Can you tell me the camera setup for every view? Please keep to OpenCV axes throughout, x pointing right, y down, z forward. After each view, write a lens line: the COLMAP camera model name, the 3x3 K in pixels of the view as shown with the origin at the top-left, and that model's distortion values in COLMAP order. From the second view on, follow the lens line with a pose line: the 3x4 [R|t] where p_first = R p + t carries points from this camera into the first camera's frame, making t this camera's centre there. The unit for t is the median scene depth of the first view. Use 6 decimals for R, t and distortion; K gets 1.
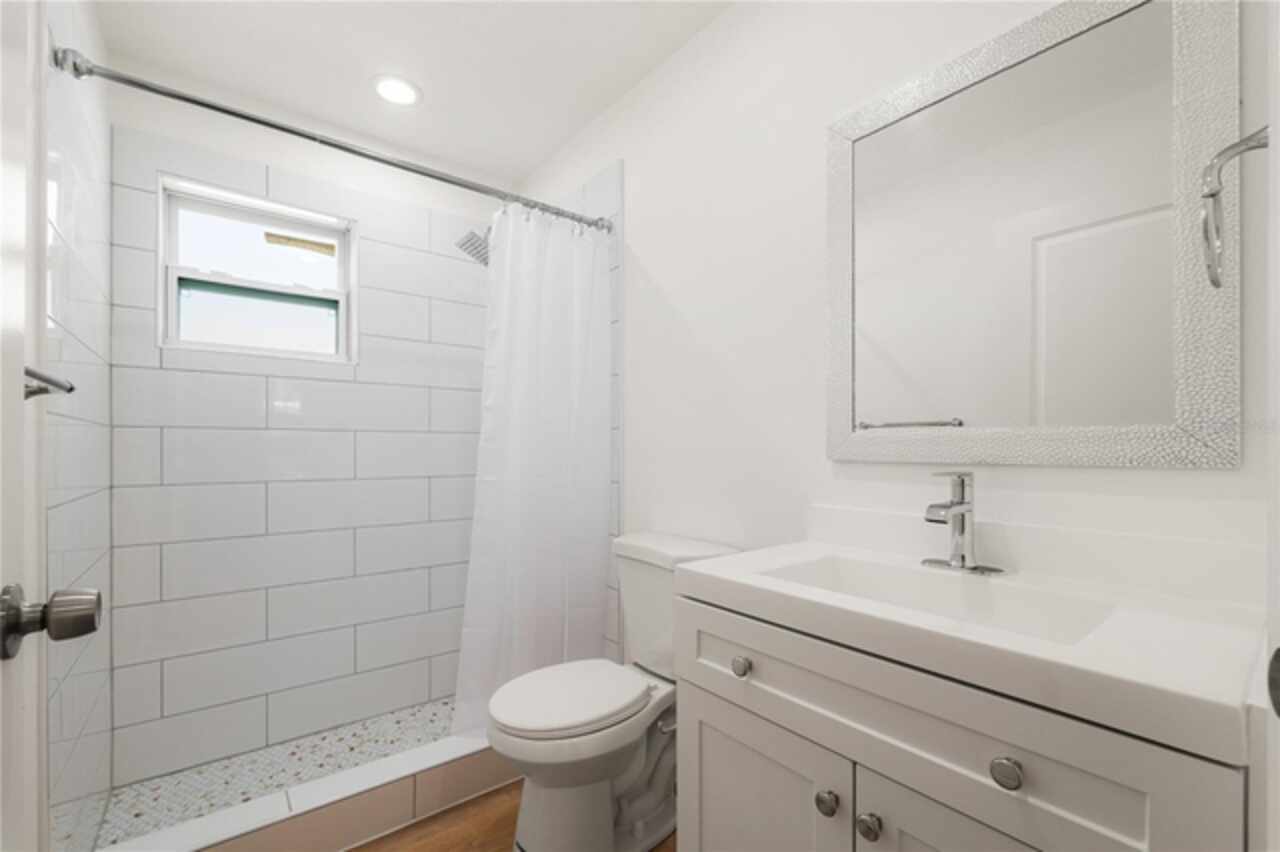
lens RADIAL K [[548.1, 0, 639.9], [0, 548.1, 447.0], [0, 0, 1]] dist [-0.001587, -0.000205]
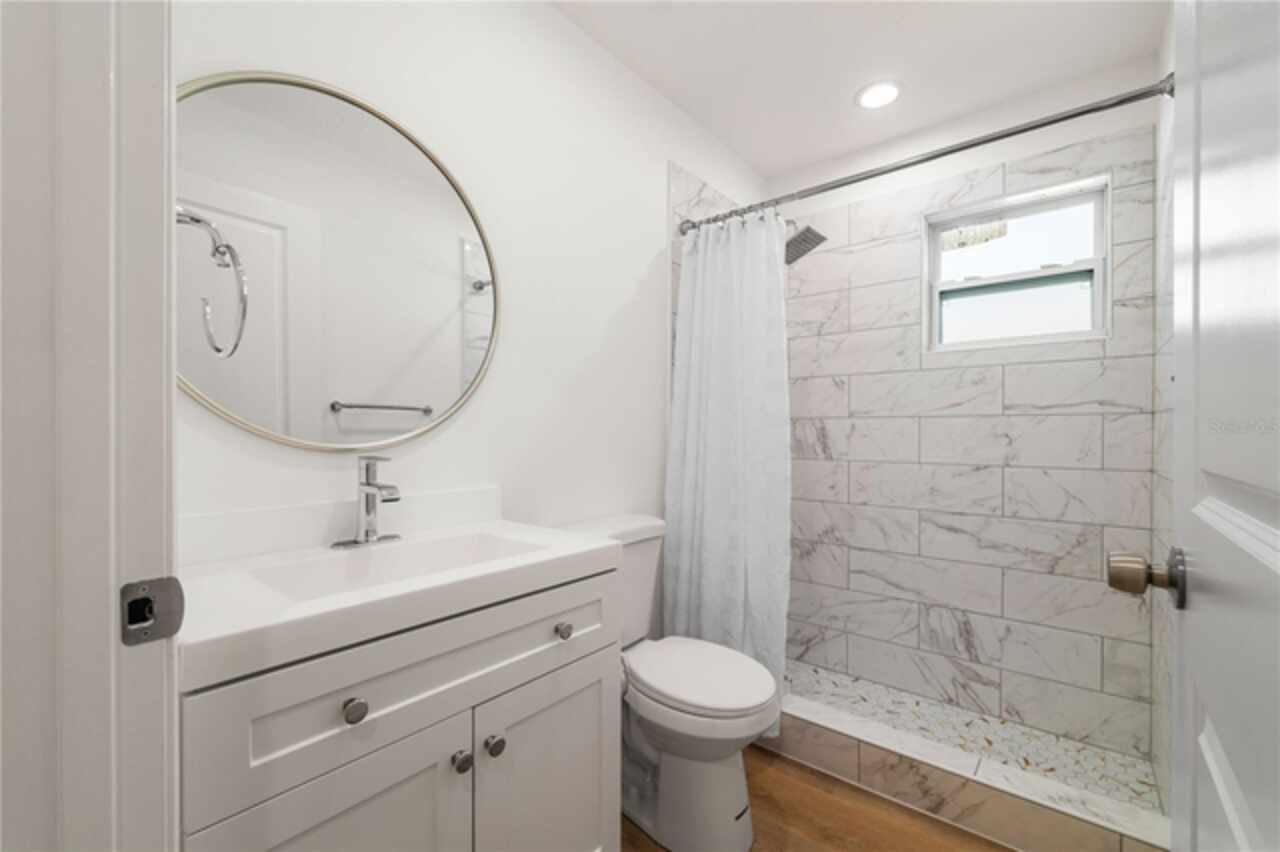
lens RADIAL K [[534.8, 0, 663.3], [0, 534.8, 433.6], [0, 0, 1]] dist [0.000724, 0.000007]
pose [[0.241393, 0.004206, -0.970418, 0.159099], [0.004911, 0.999973, 0.005555, -0.005828], [0.970415, -0.006107, 0.241365, 0.117360]]
